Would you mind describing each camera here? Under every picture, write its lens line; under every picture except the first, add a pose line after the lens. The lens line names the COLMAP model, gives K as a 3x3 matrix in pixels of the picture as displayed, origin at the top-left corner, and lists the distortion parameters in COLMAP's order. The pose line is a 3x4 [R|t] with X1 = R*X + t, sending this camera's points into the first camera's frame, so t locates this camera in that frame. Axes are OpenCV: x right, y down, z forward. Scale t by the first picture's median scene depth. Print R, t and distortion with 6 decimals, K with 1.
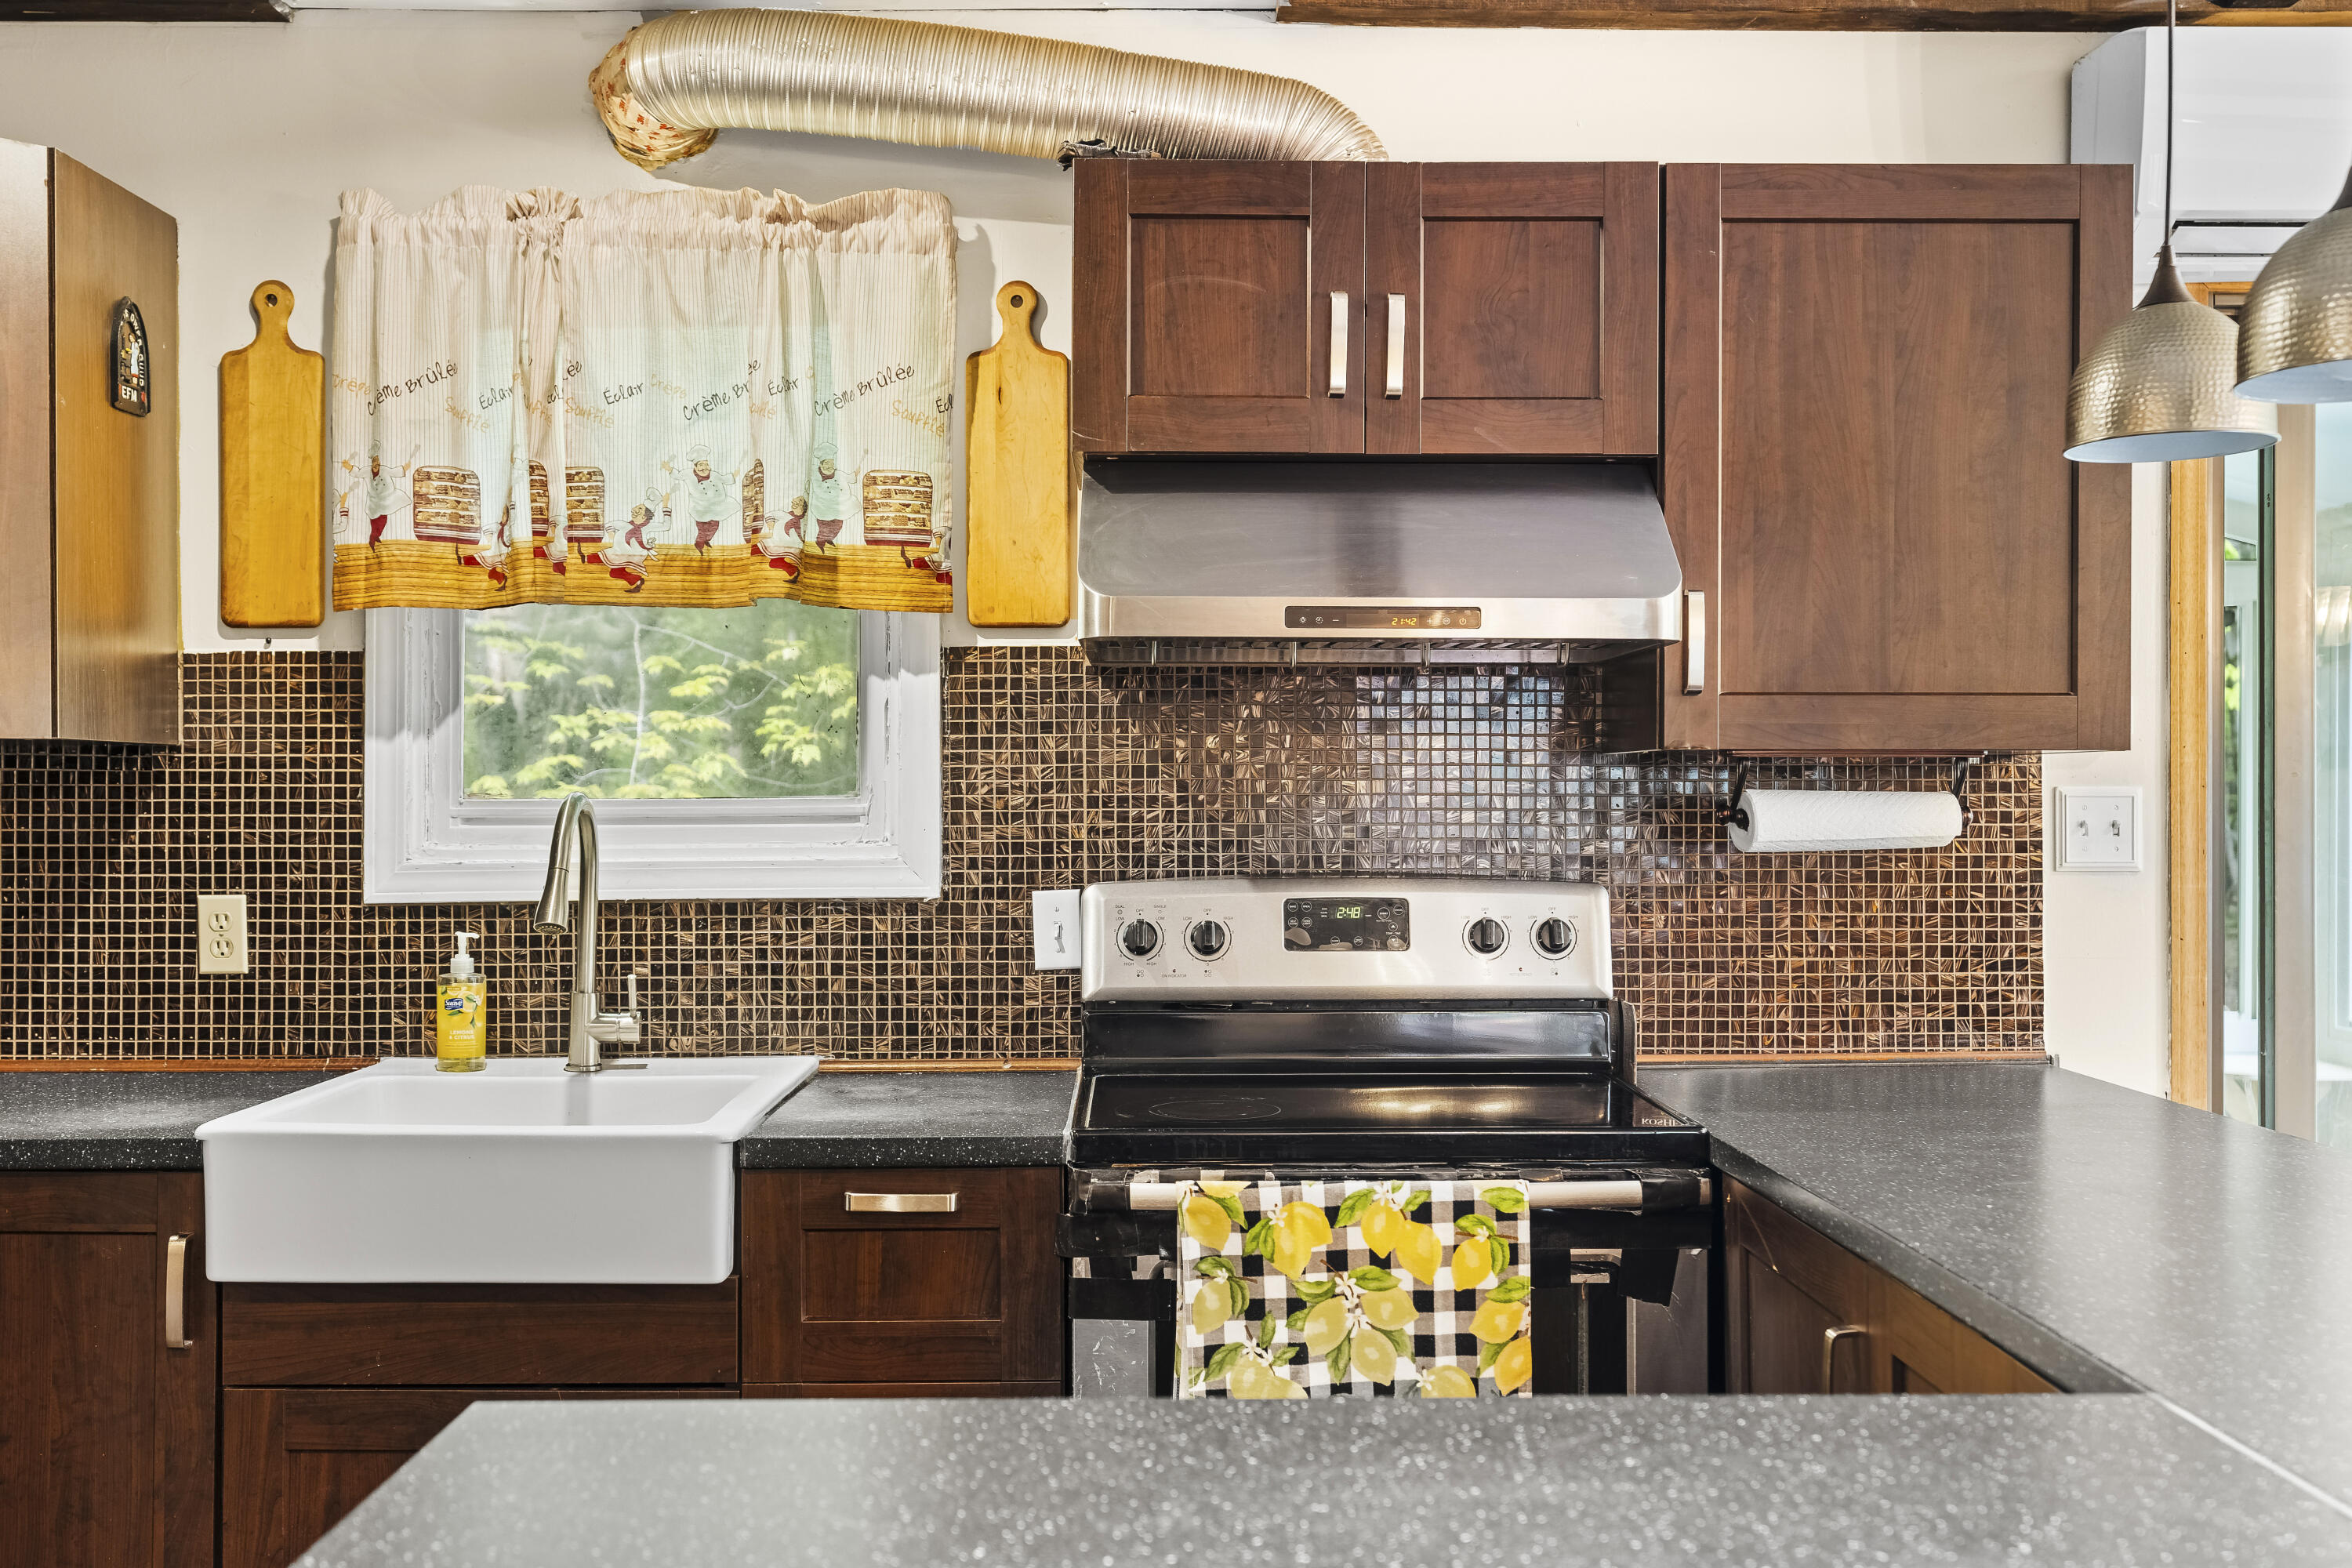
lens RADIAL K [[2336.2, 0, 1176.4], [0, 2336.2, 785.0], [0, 0, 1]] dist [0.019452, 0.000000]
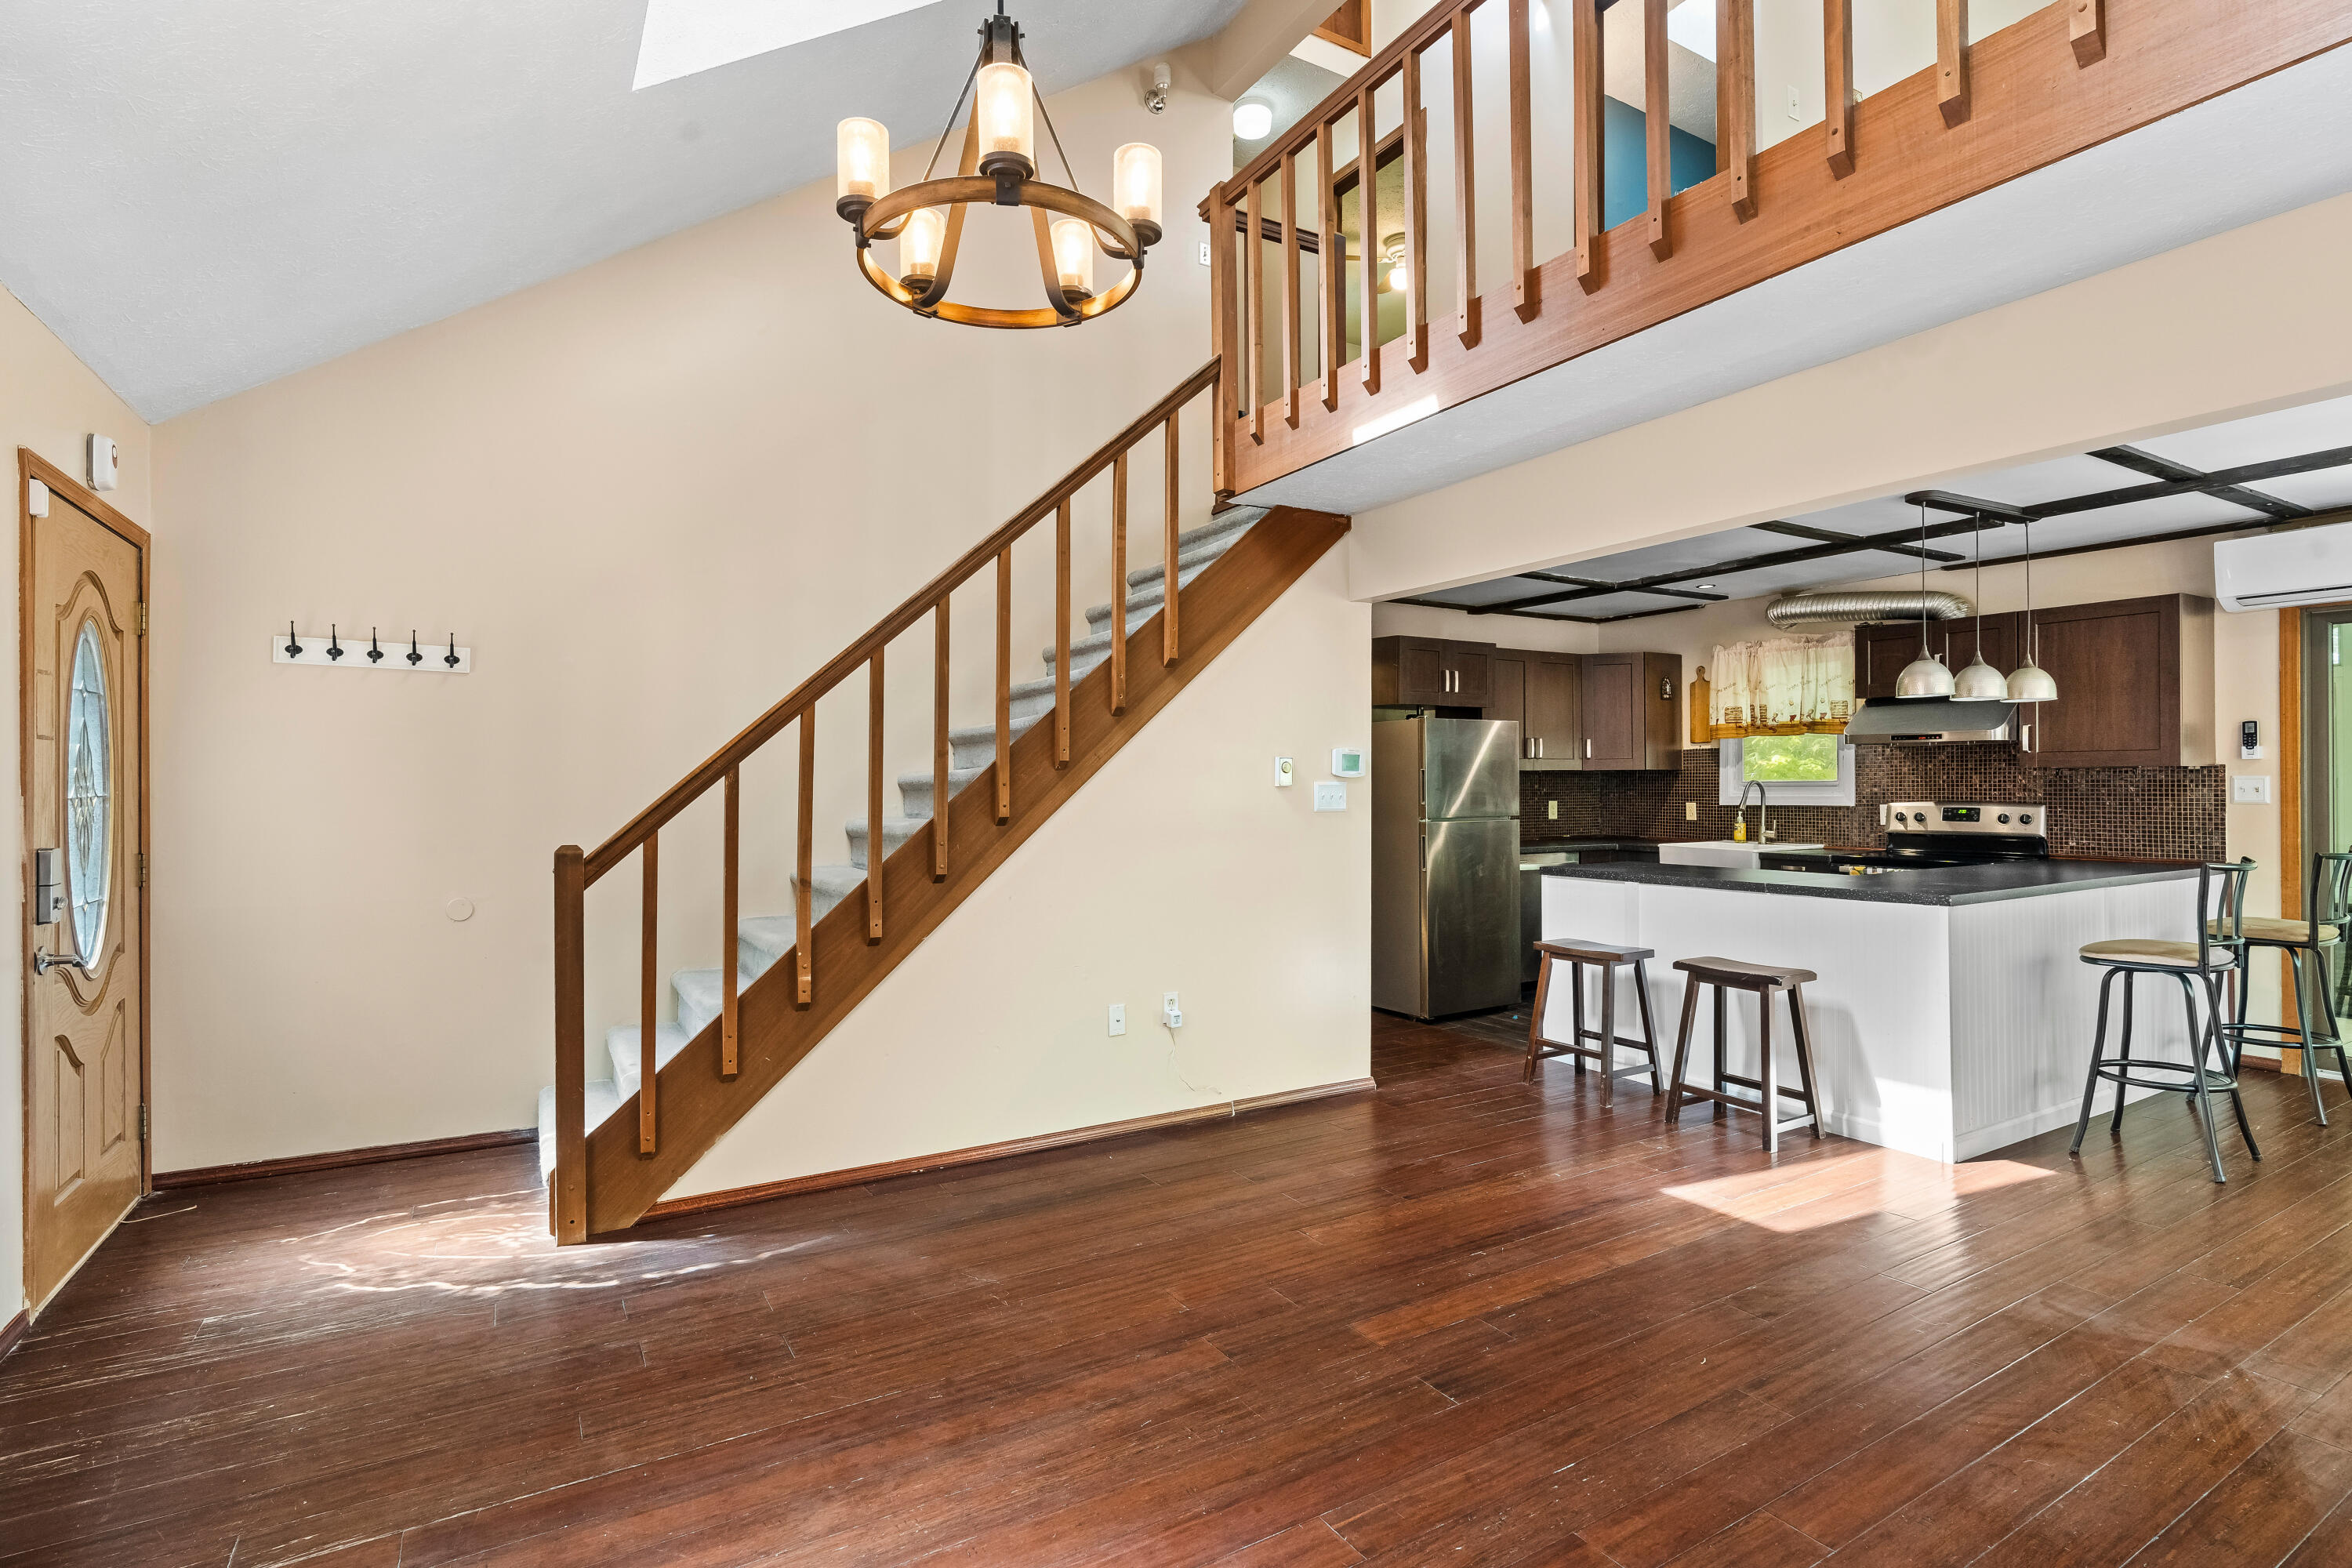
lens RADIAL K [[1088.7, 0, 1169.3], [0, 1088.7, 779.5], [0, 0, 1]] dist [-0.001857, -0.000288]
pose [[0.494070, -0.004047, -0.869413, 0.944707], [0.008156, 0.999967, -0.000019, -0.006297], [0.869384, -0.007082, 0.494086, -0.938628]]
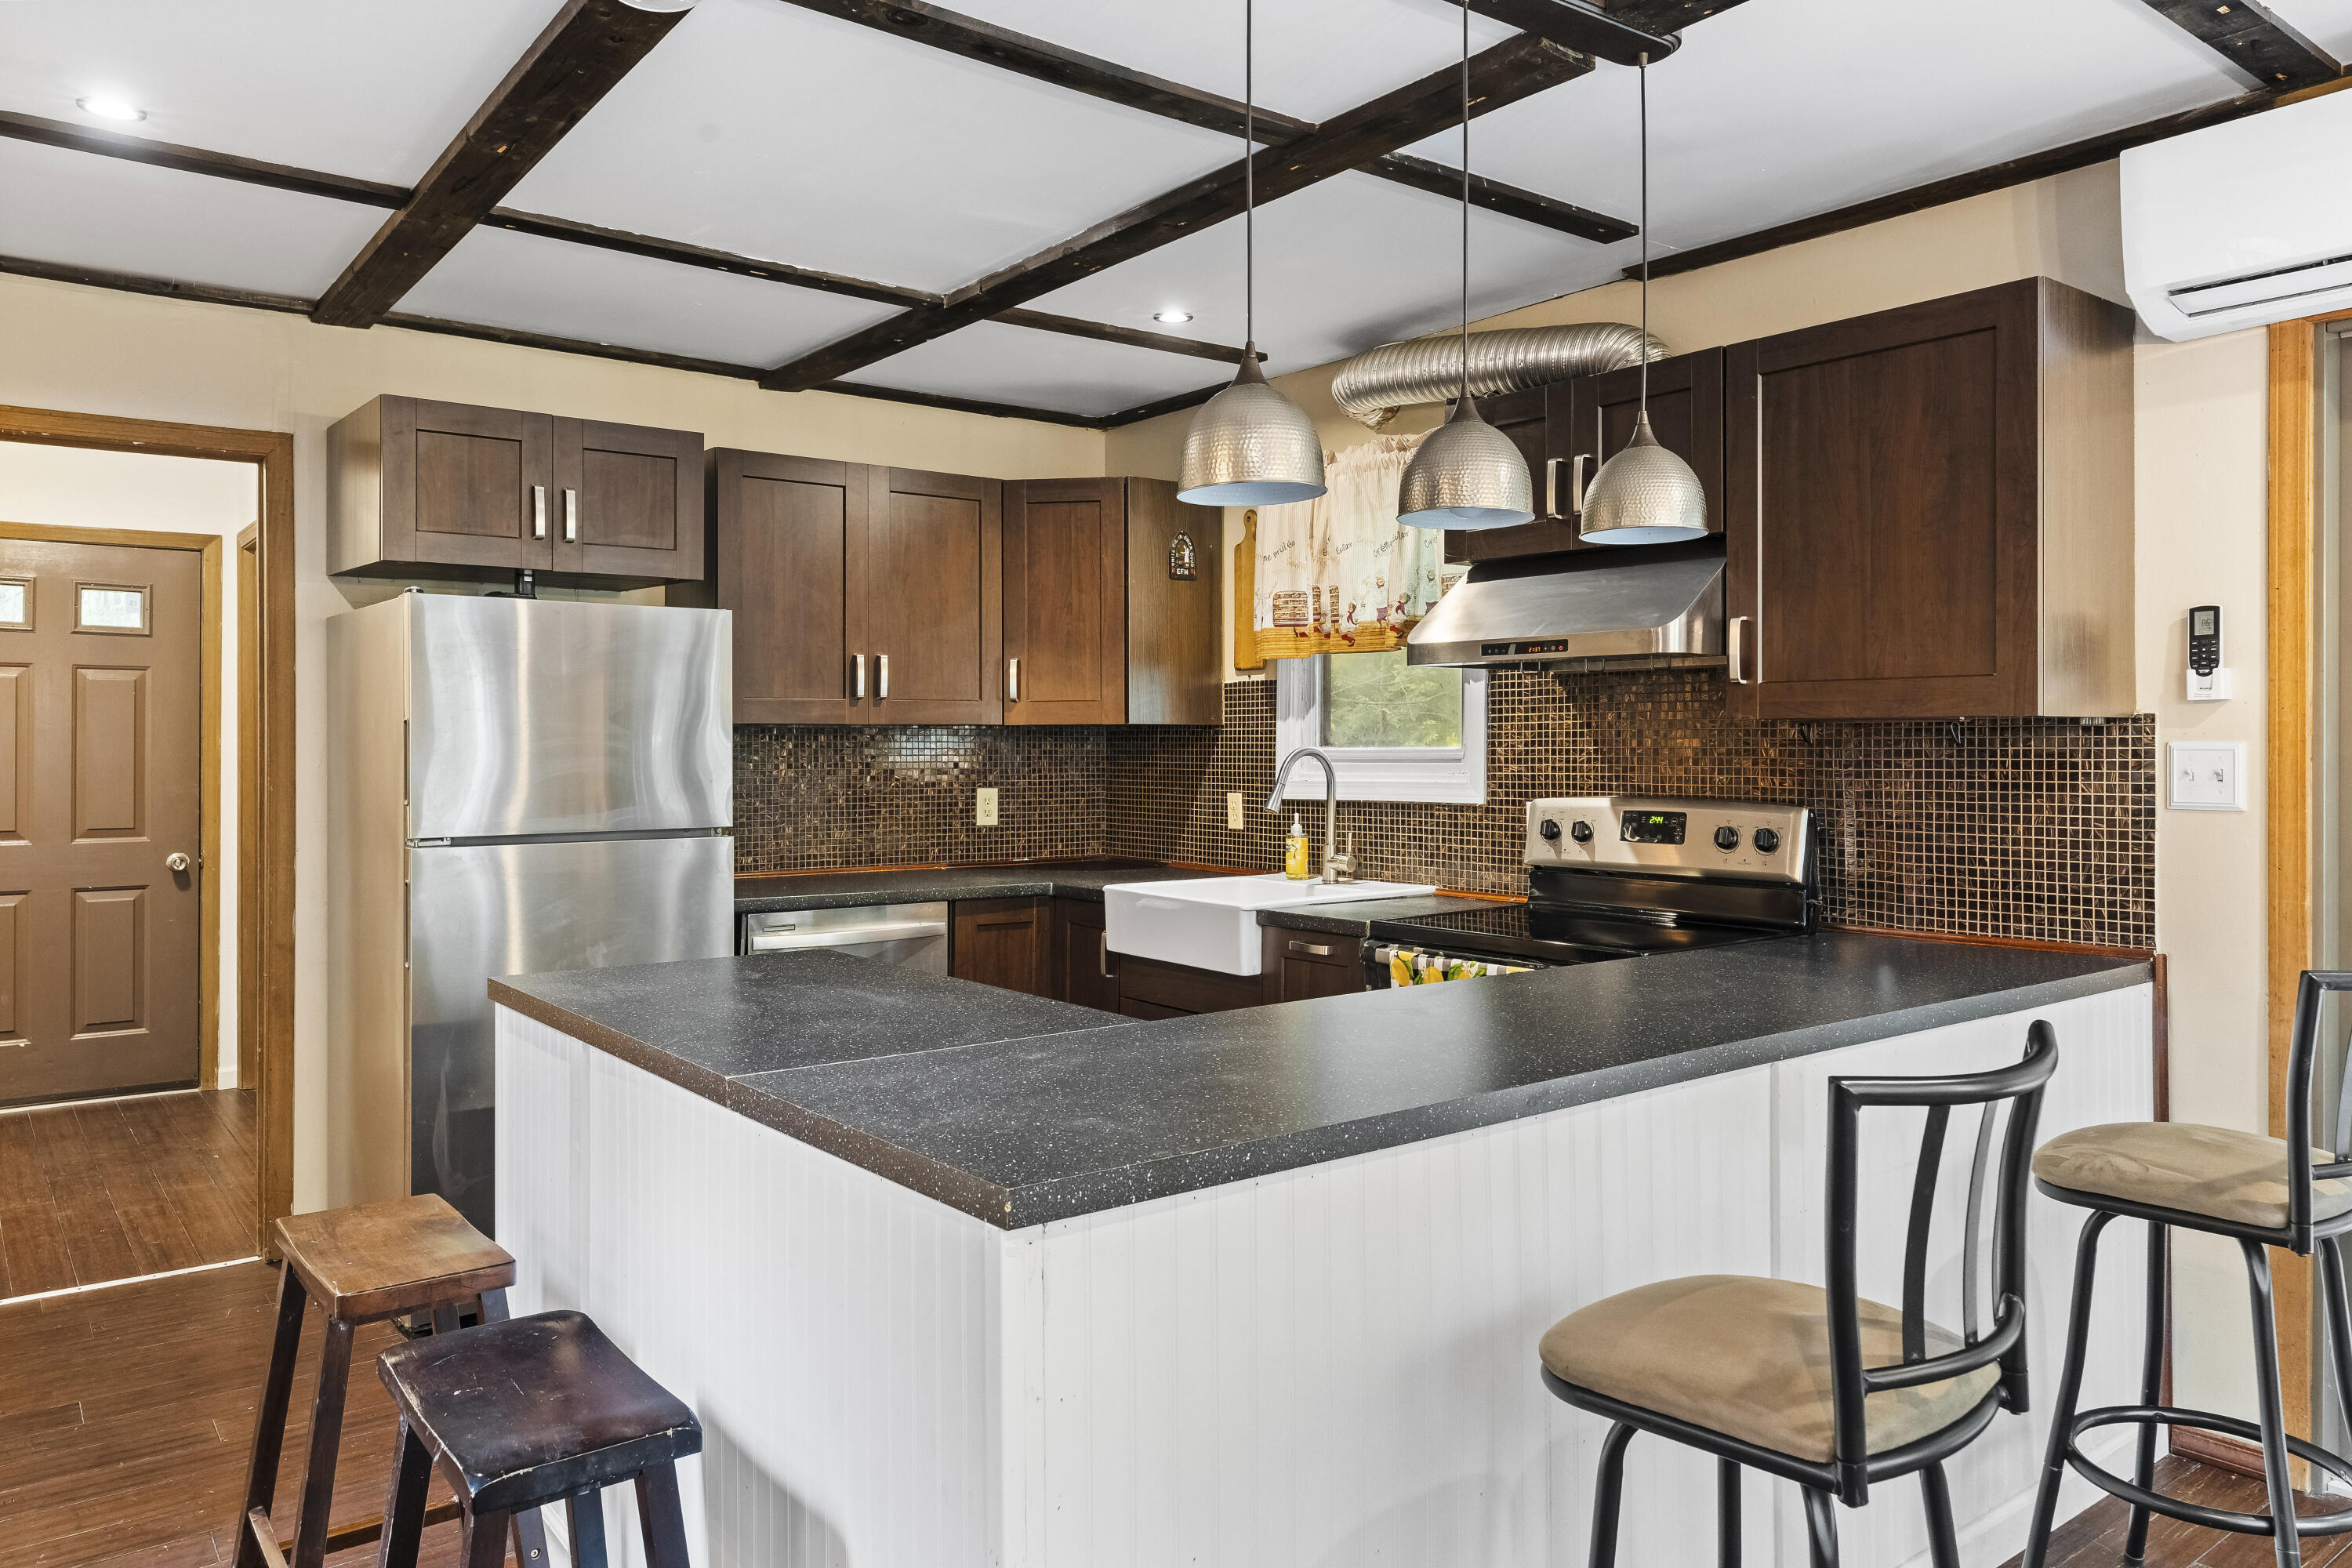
lens RADIAL K [[1584.9, 0, 1138.5], [0, 1584.9, 738.9], [0, 0, 1]] dist [-0.000517, 0.002539]
pose [[0.594168, -0.003528, -0.804333, 0.745931], [0.004639, 0.999989, -0.000959, -0.002808], [0.804328, -0.003161, 0.594178, 0.047687]]
